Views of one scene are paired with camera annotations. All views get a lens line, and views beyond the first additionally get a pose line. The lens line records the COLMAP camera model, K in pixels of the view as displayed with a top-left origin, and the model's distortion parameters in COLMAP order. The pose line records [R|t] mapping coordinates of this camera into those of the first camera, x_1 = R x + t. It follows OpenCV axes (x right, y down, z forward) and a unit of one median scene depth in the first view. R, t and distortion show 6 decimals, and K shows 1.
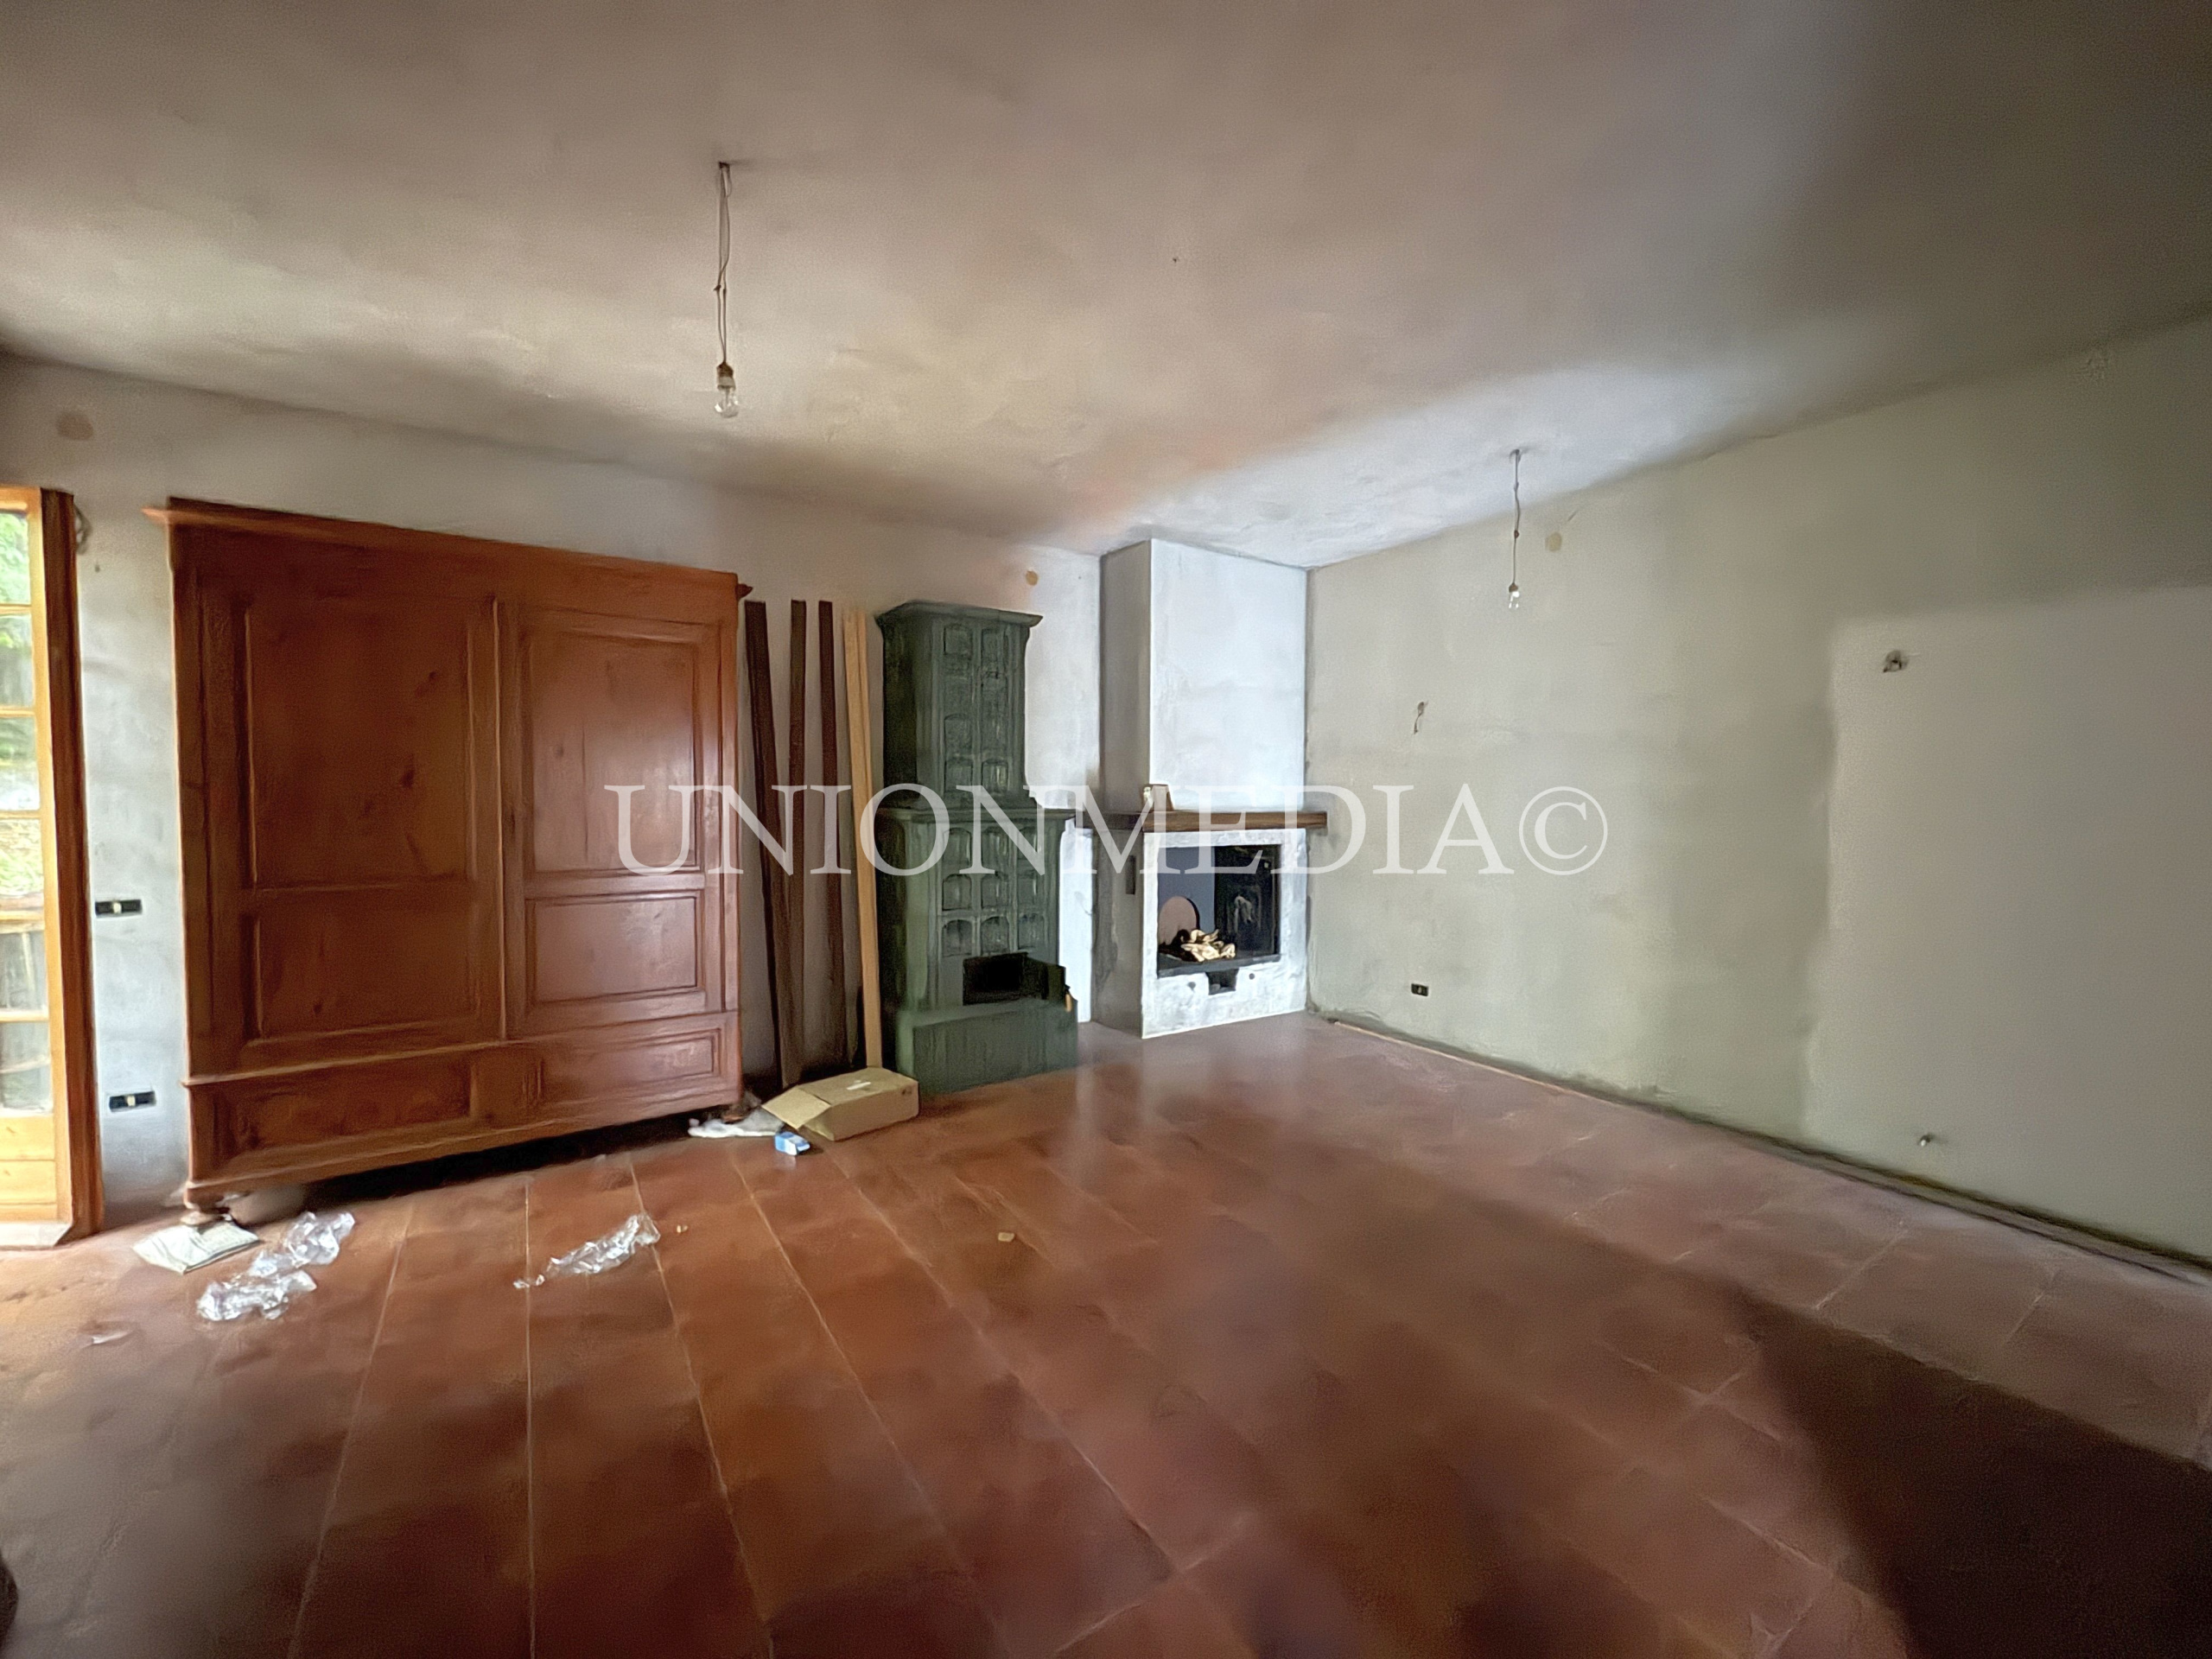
lens RADIAL K [[878.1, 0, 1108.5], [0, 878.1, 824.8], [0, 0, 1]] dist [0.000309, 0.000582]
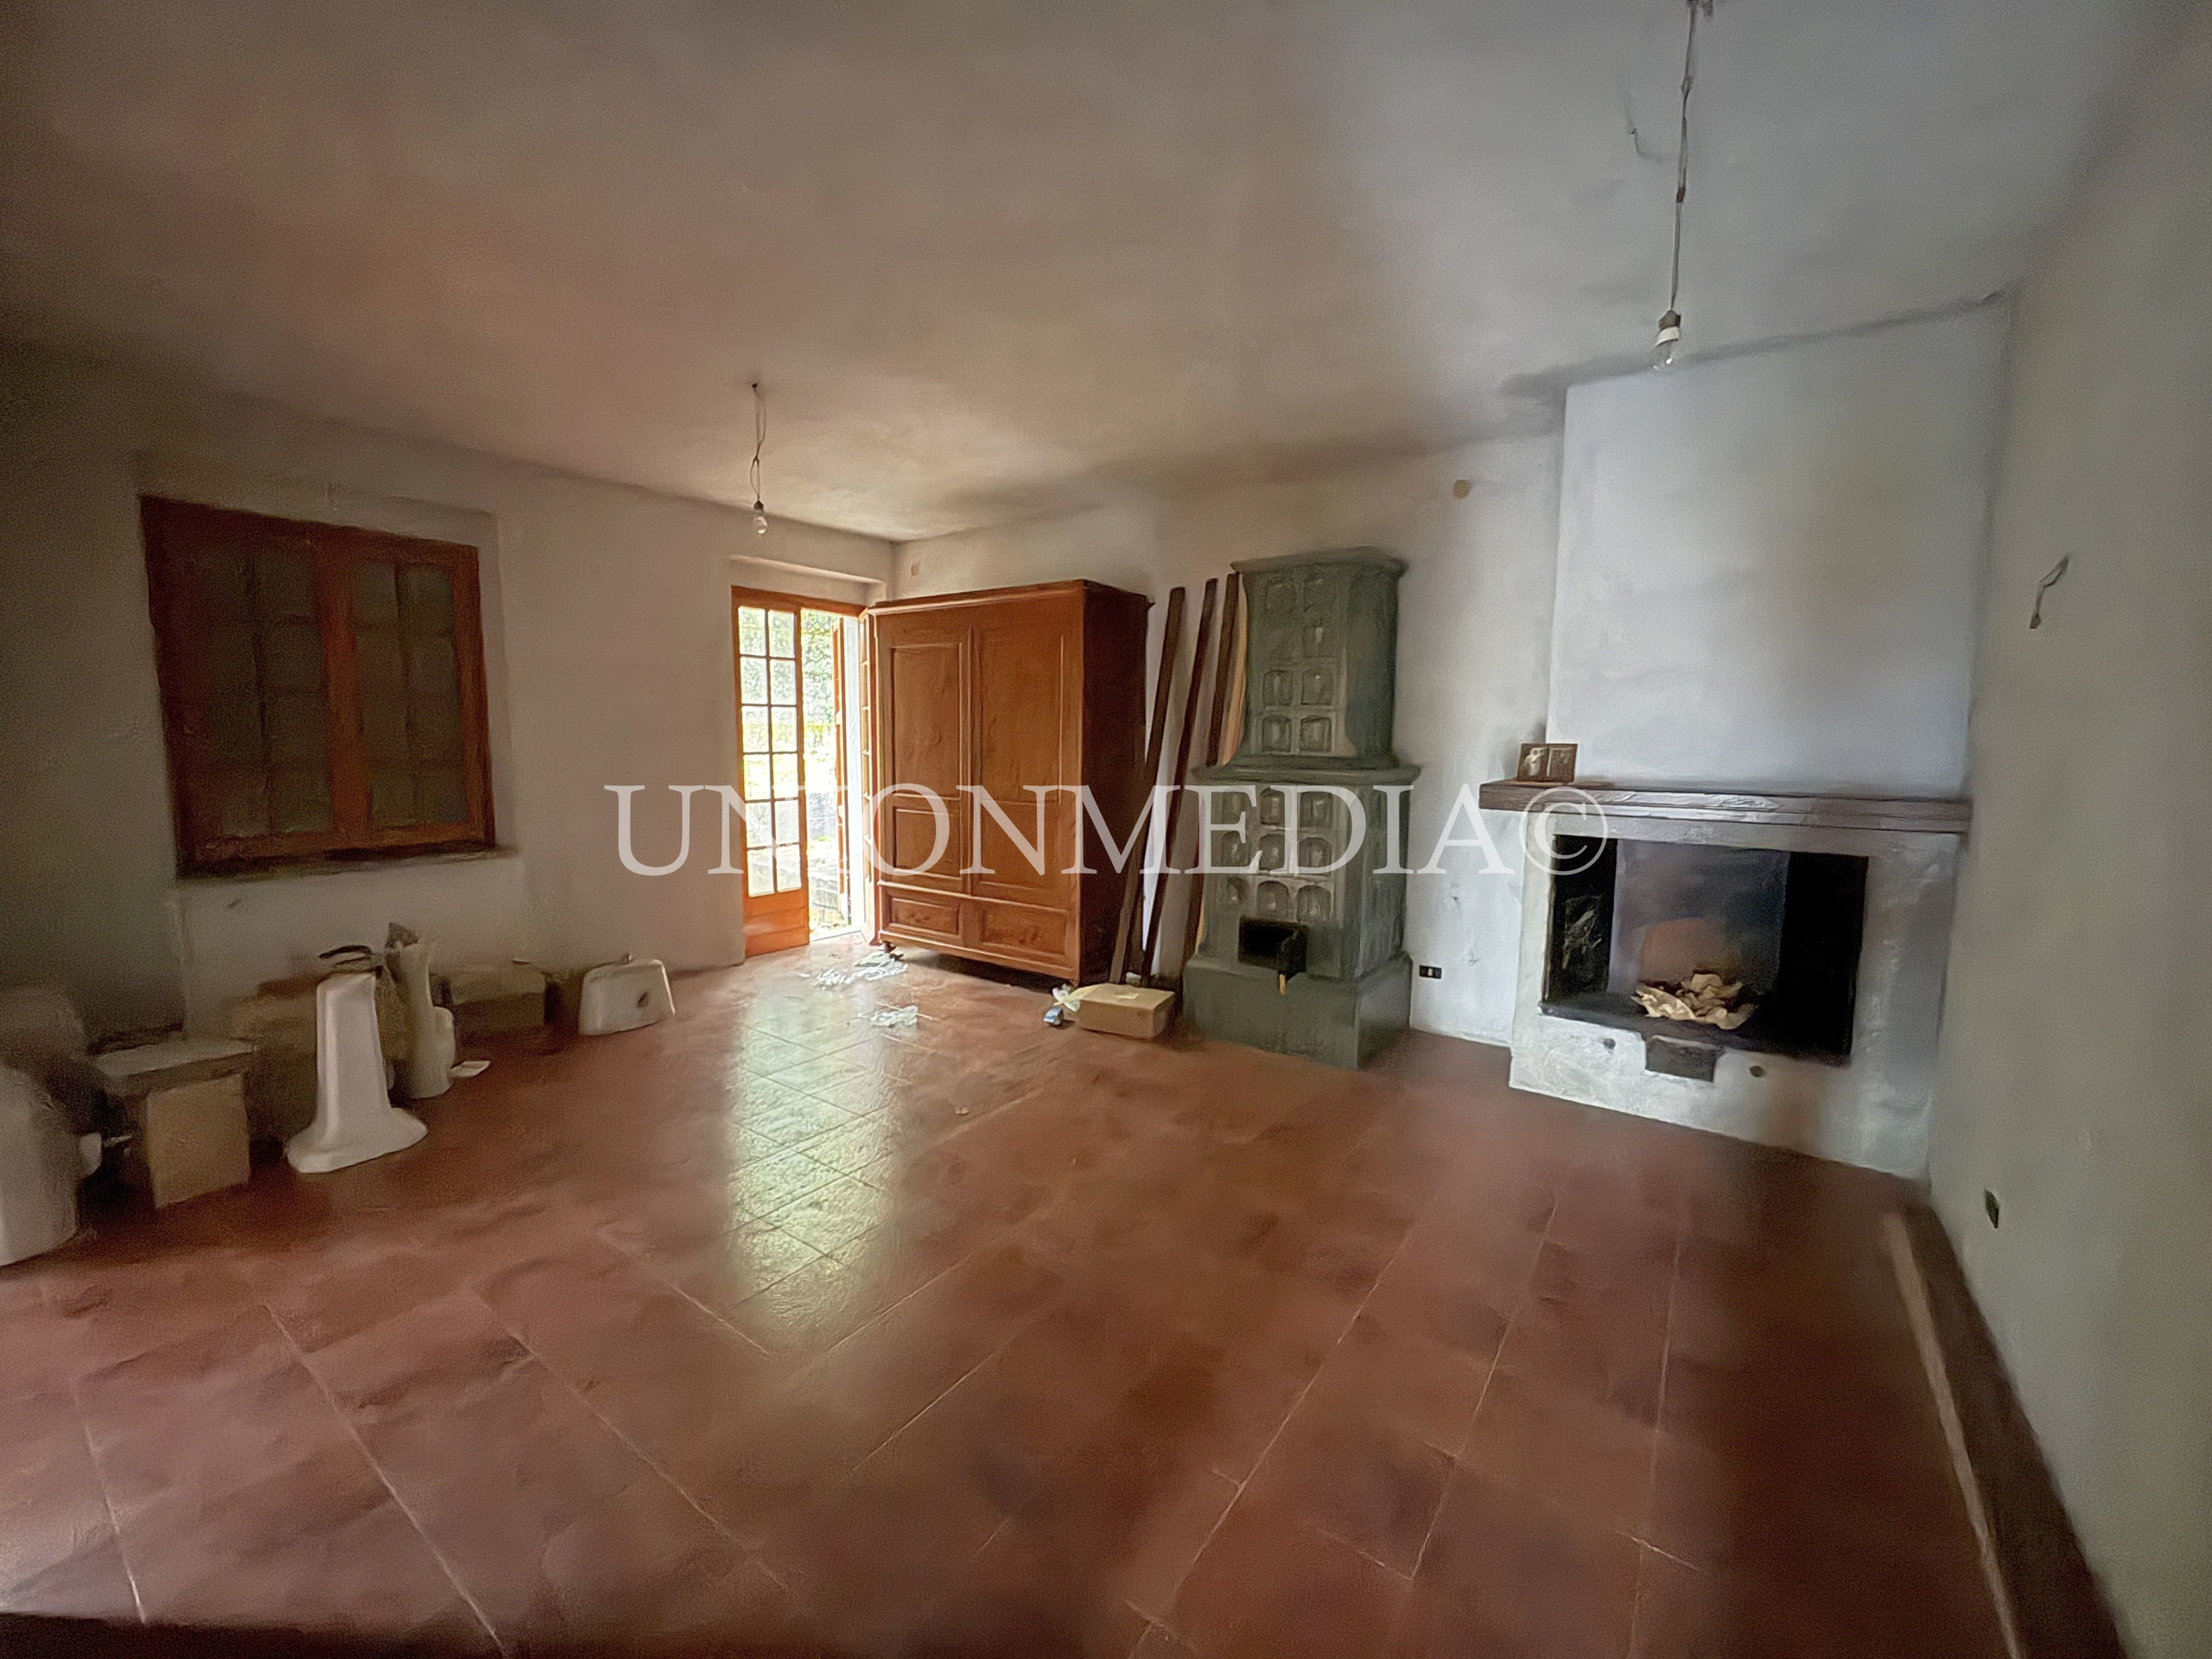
lens RADIAL K [[878.1, 0, 1108.5], [0, 878.1, 824.8], [0, 0, 1]] dist [0.000309, 0.000582]
pose [[0.344014, 0.091445, -0.934501, 0.707054], [-0.043838, 0.995725, 0.081298, -0.027118], [0.937941, 0.012999, 0.346552, 0.497750]]
